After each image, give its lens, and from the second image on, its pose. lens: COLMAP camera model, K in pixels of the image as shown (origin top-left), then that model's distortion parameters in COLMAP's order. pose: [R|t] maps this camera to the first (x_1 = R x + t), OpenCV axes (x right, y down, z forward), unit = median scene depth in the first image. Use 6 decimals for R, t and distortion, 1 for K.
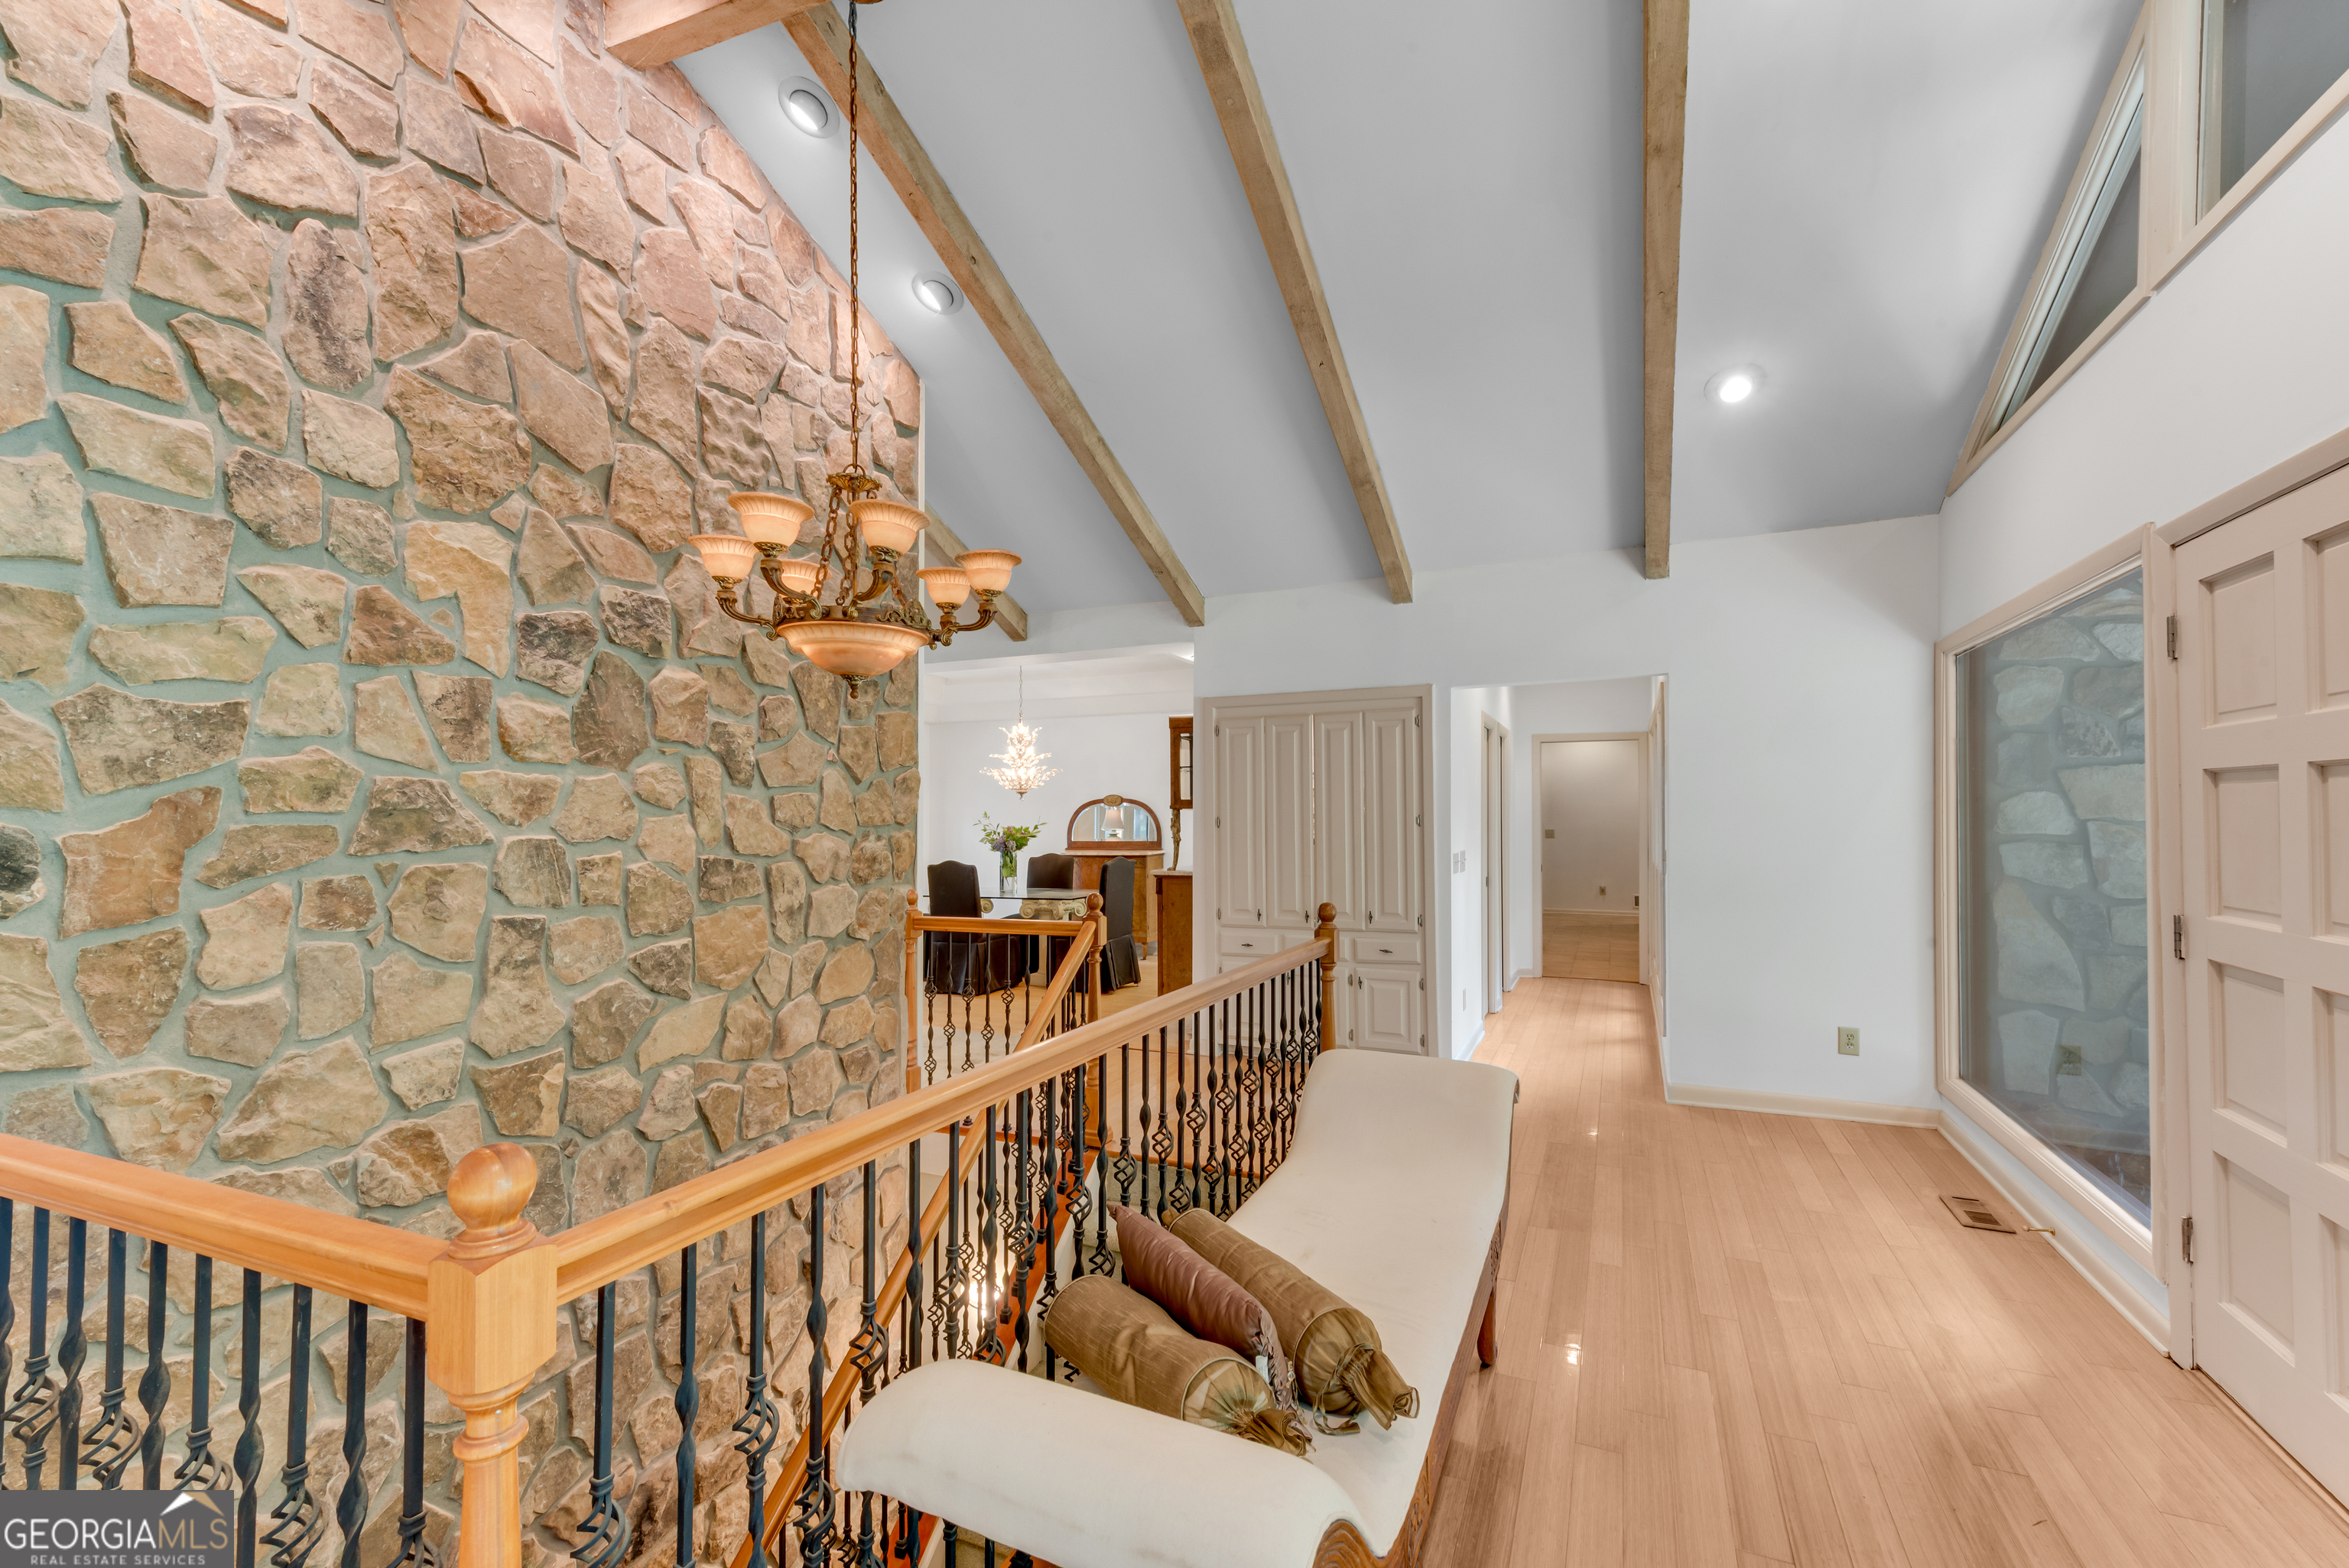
lens RADIAL K [[992.2, 0, 1167.4], [0, 992.2, 795.4], [0, 0, 1]] dist [0.009152, 0.000176]
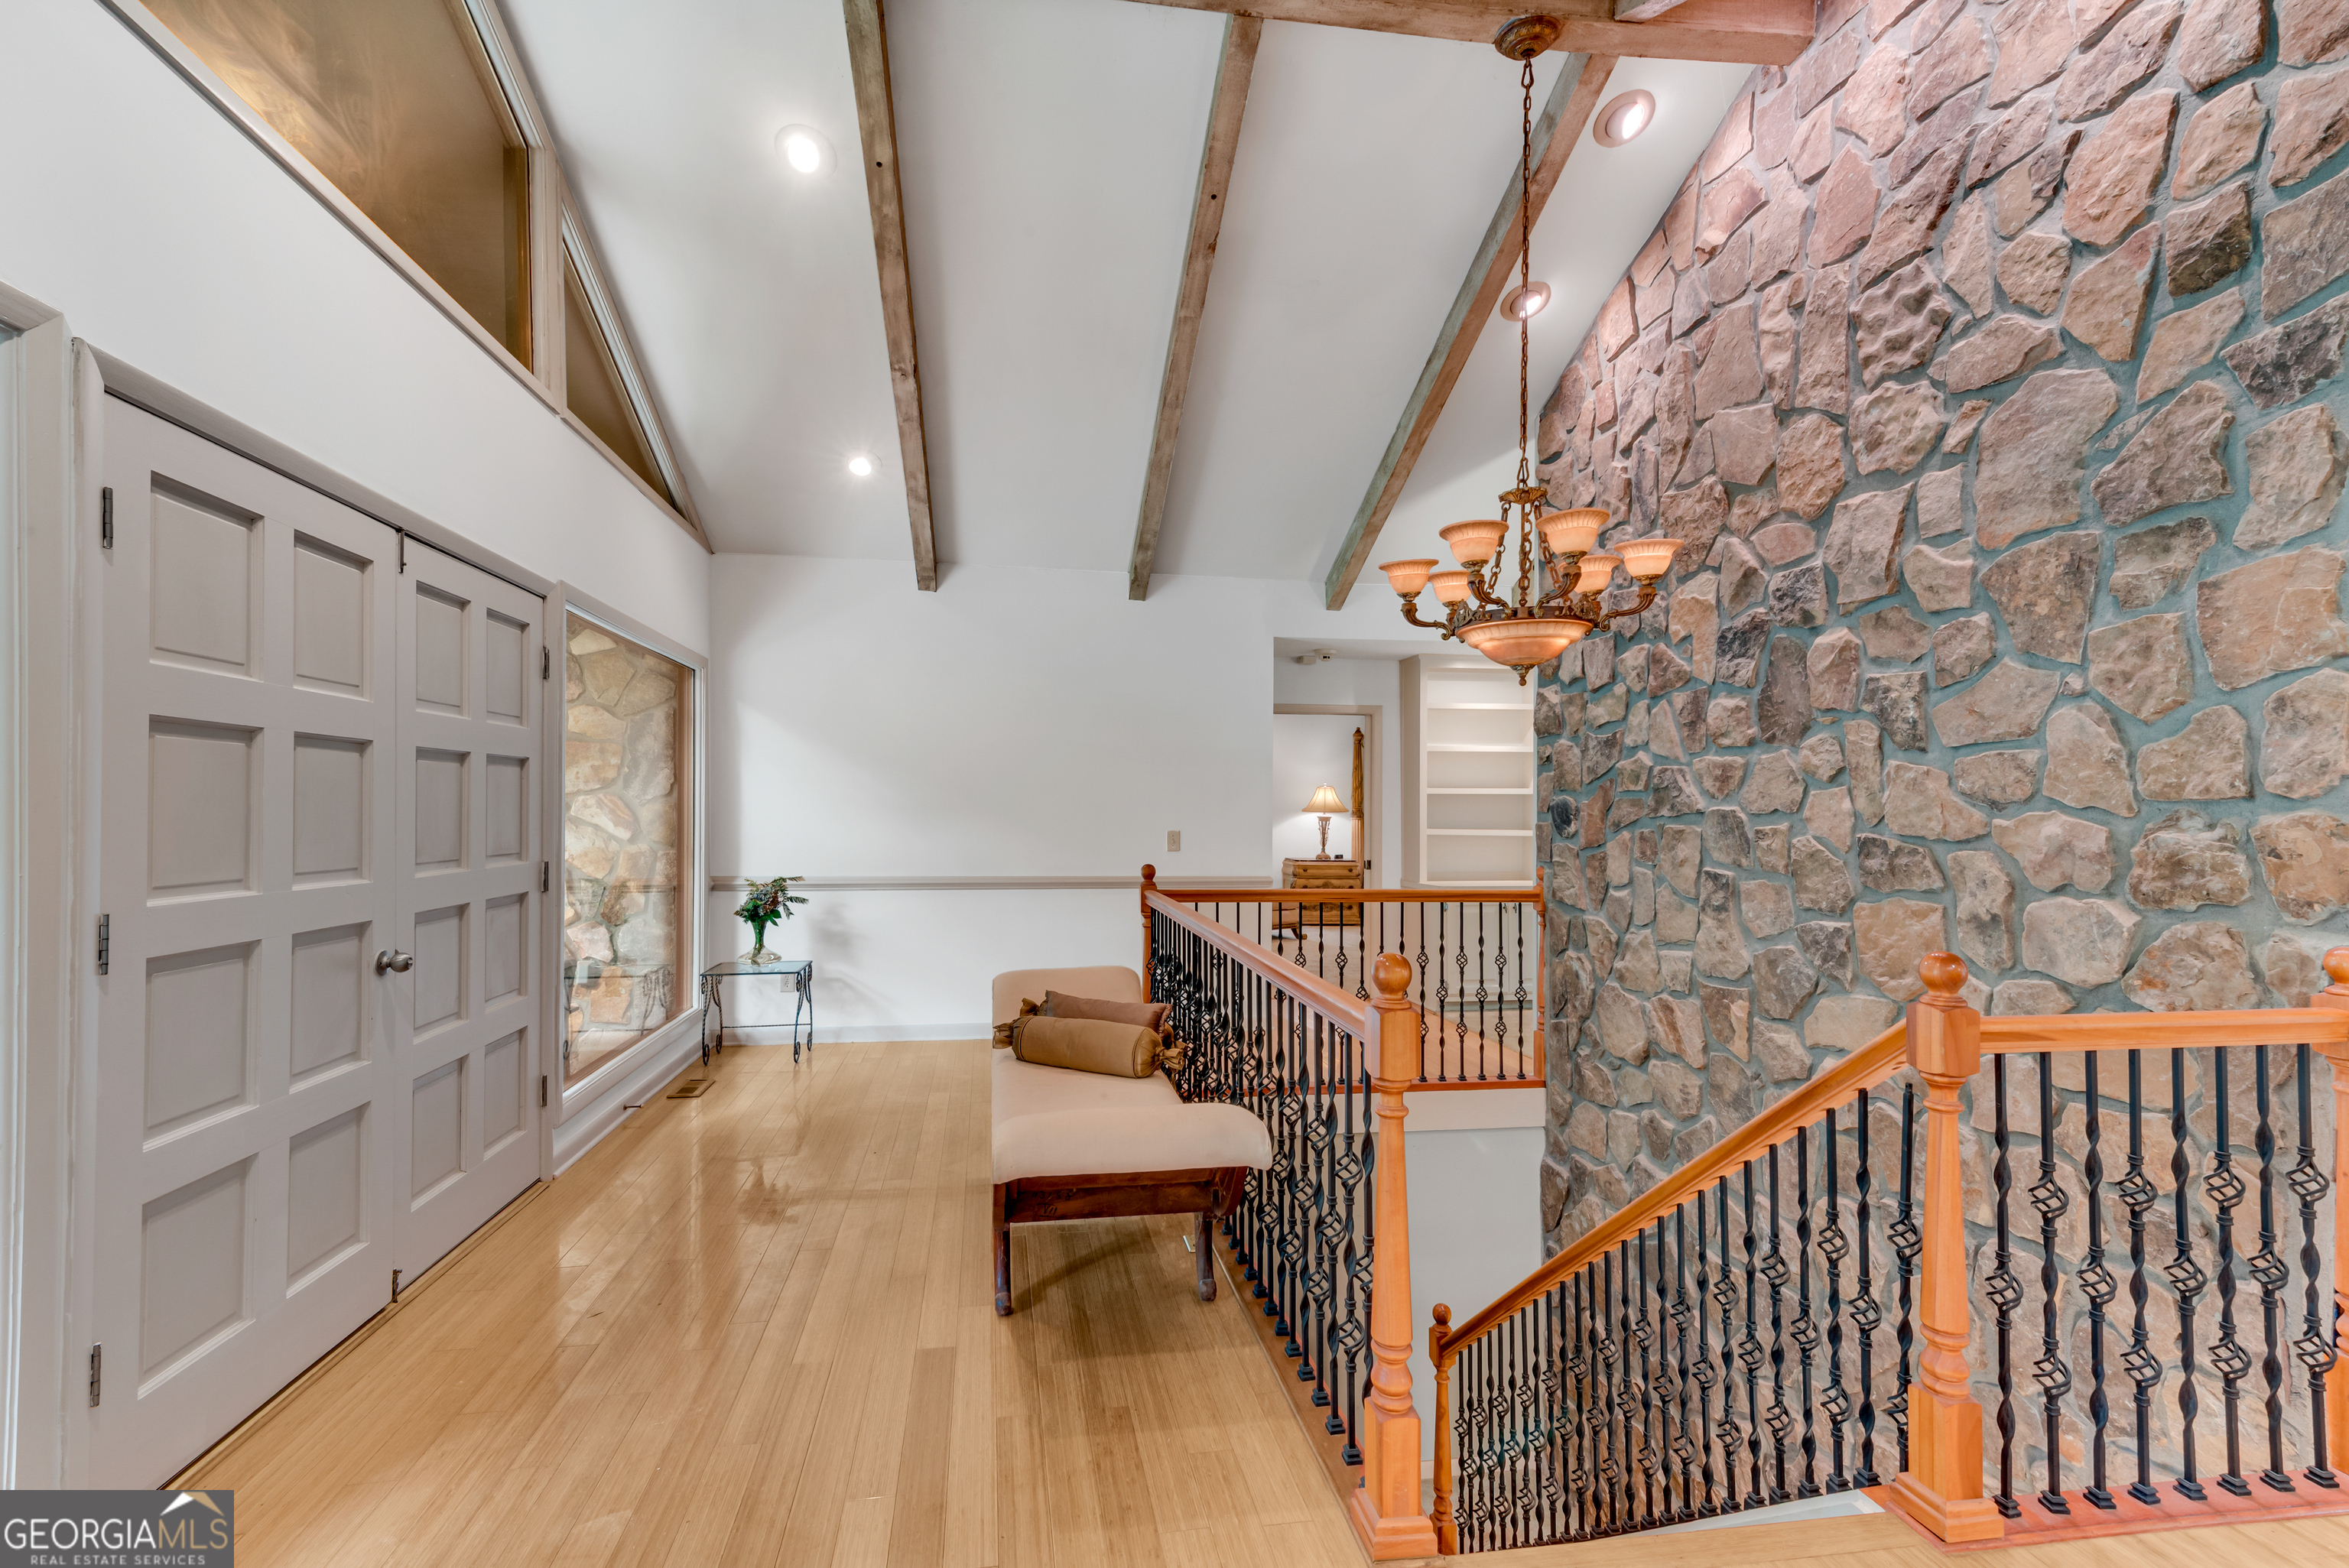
lens RADIAL K [[1124.9, 0, 1164.8], [0, 1124.9, 791.1], [0, 0, 1]] dist [0.021878, -0.000862]
pose [[-0.840118, -0.007448, -0.542353, 0.645690], [0.012250, 0.999390, -0.032701, 0.052681], [0.542266, -0.034116, -0.839514, 1.643148]]
